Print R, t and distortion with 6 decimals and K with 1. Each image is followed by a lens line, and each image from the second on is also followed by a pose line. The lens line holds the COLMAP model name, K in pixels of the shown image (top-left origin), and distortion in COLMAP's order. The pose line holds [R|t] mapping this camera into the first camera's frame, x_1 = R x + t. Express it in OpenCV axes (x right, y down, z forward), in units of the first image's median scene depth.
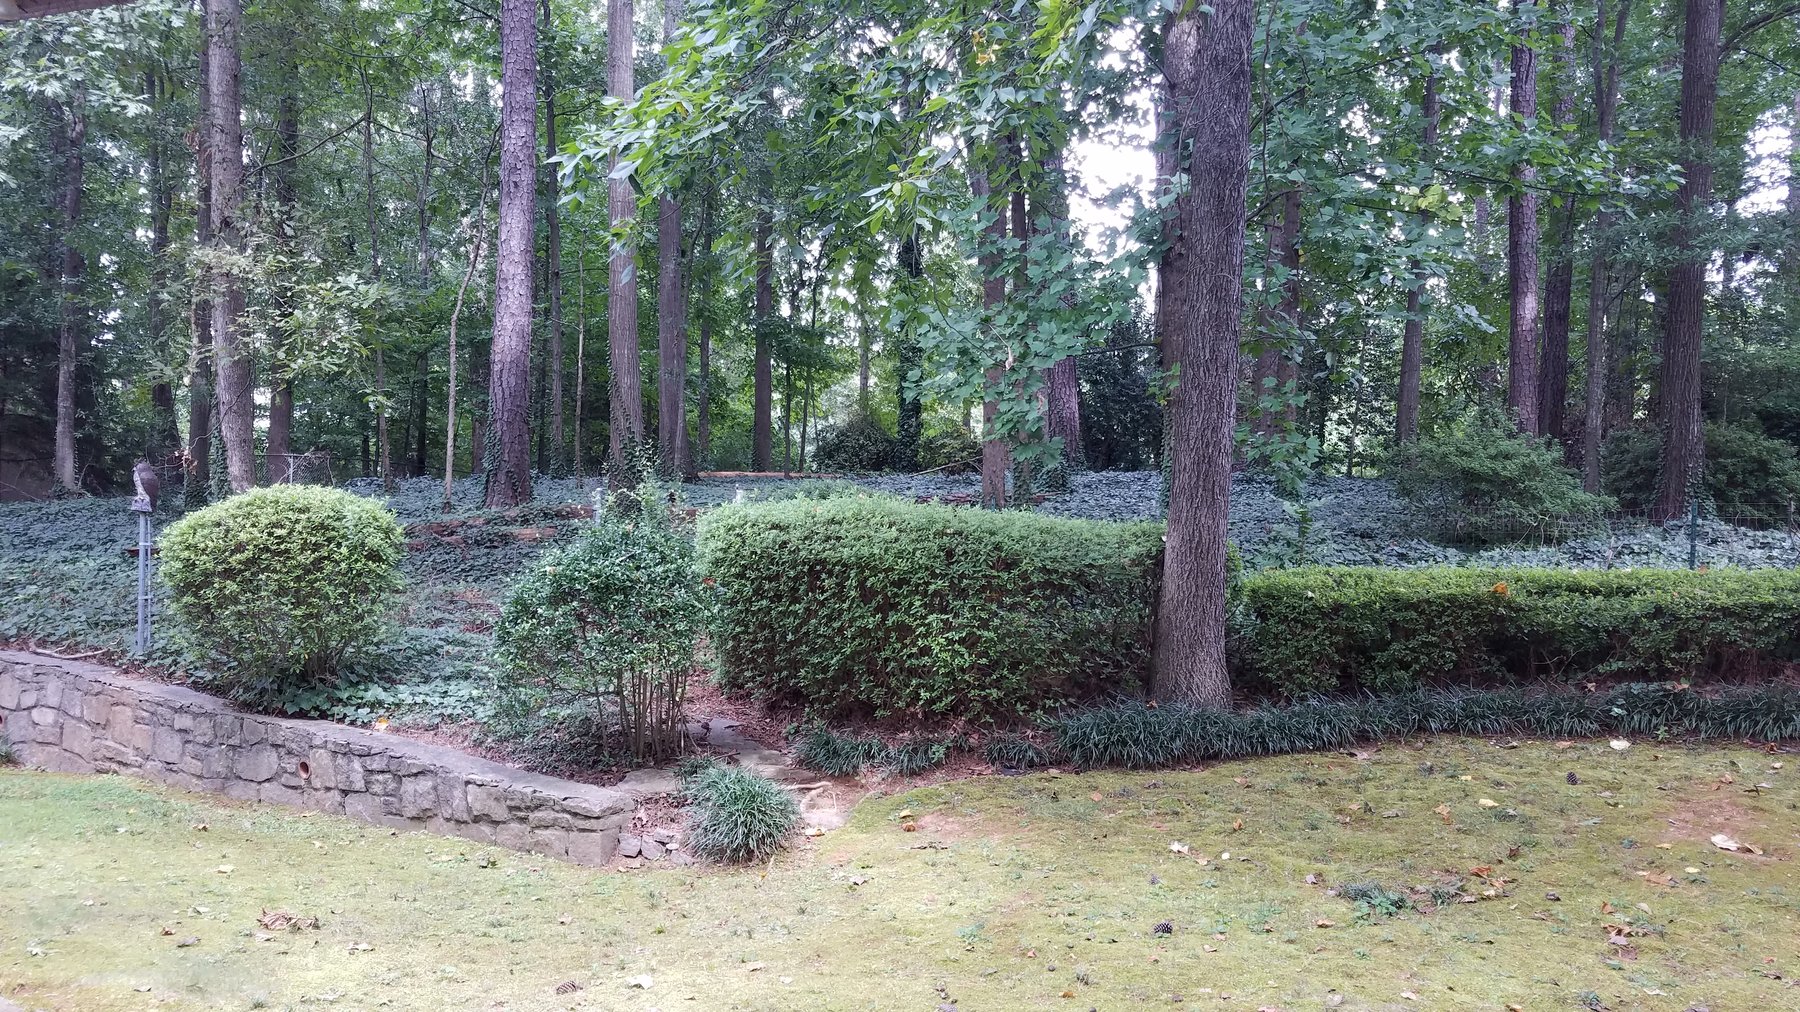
lens RADIAL K [[1410.7, 0, 896.3], [0, 1410.7, 514.1], [0, 0, 1]] dist [0.005072, 0.019153]
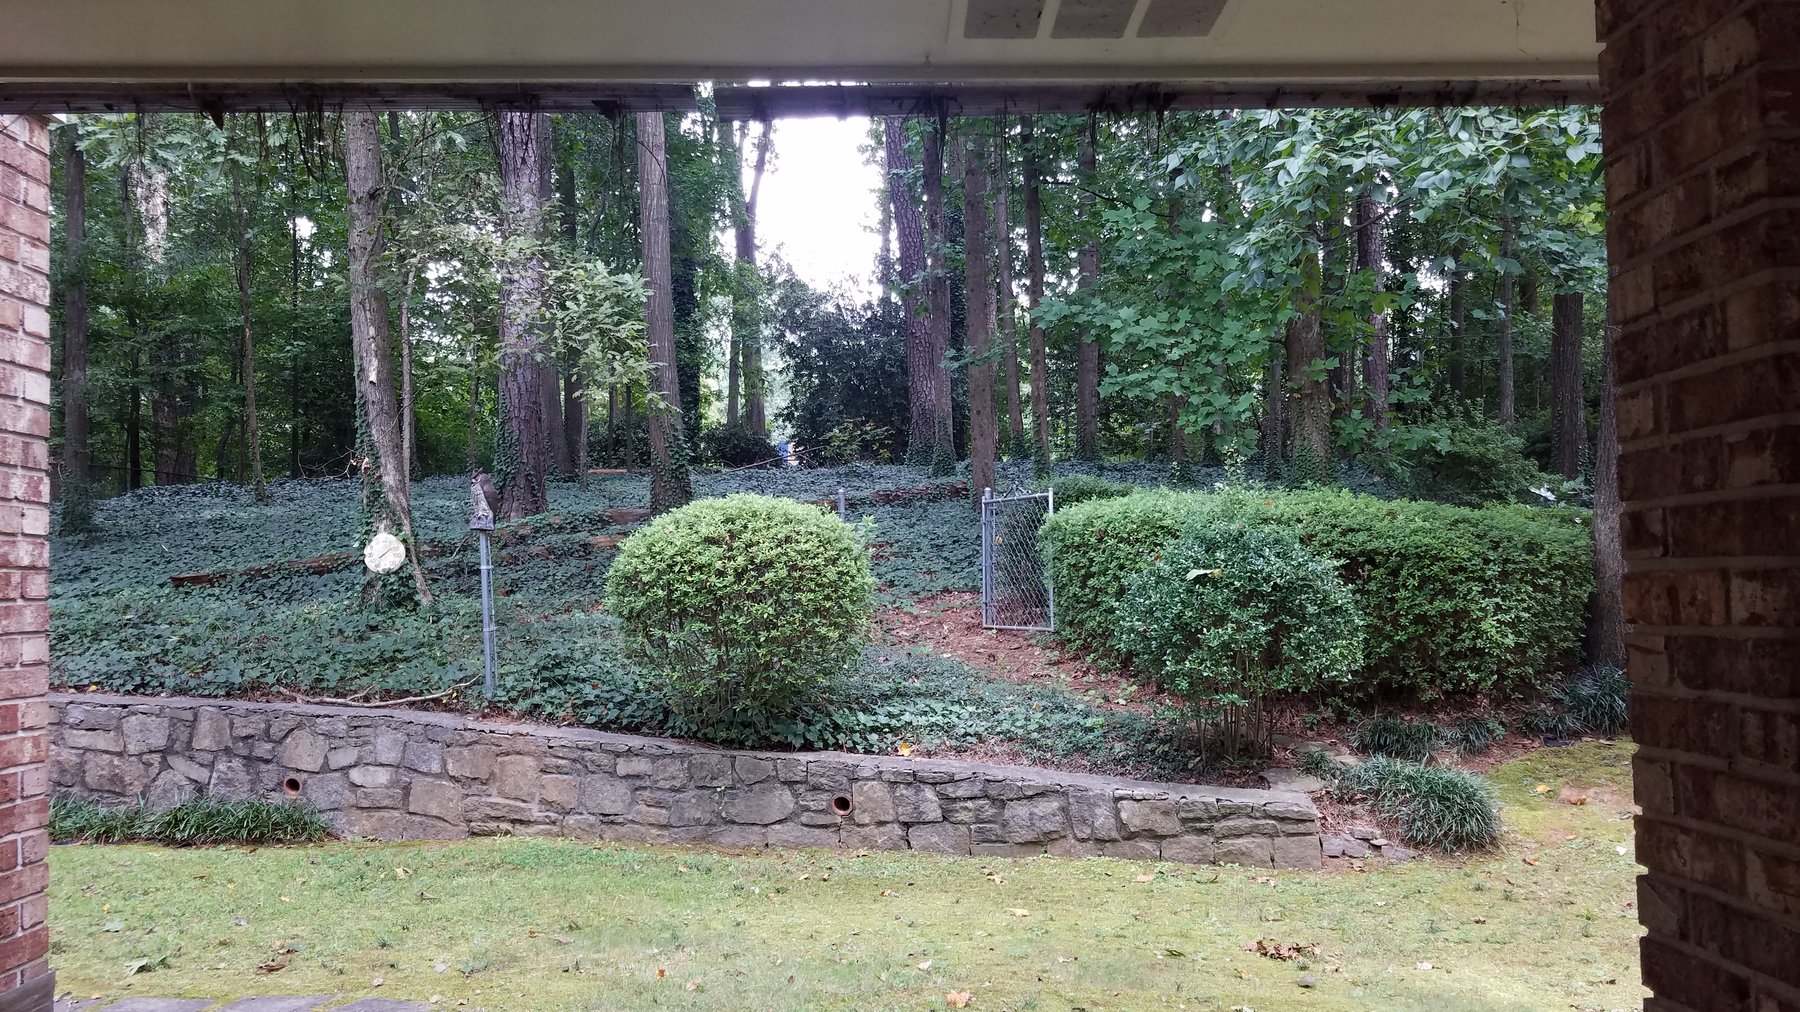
lens RADIAL K [[1410.7, 0, 905.9], [0, 1410.7, 505.1], [0, 0, 1]] dist [0.005072, 0.019153]
pose [[0.953008, -0.031255, 0.301330, -0.661730], [0.031025, 0.999503, 0.005553, -0.016586], [-0.301353, 0.004057, 0.953504, 0.122126]]
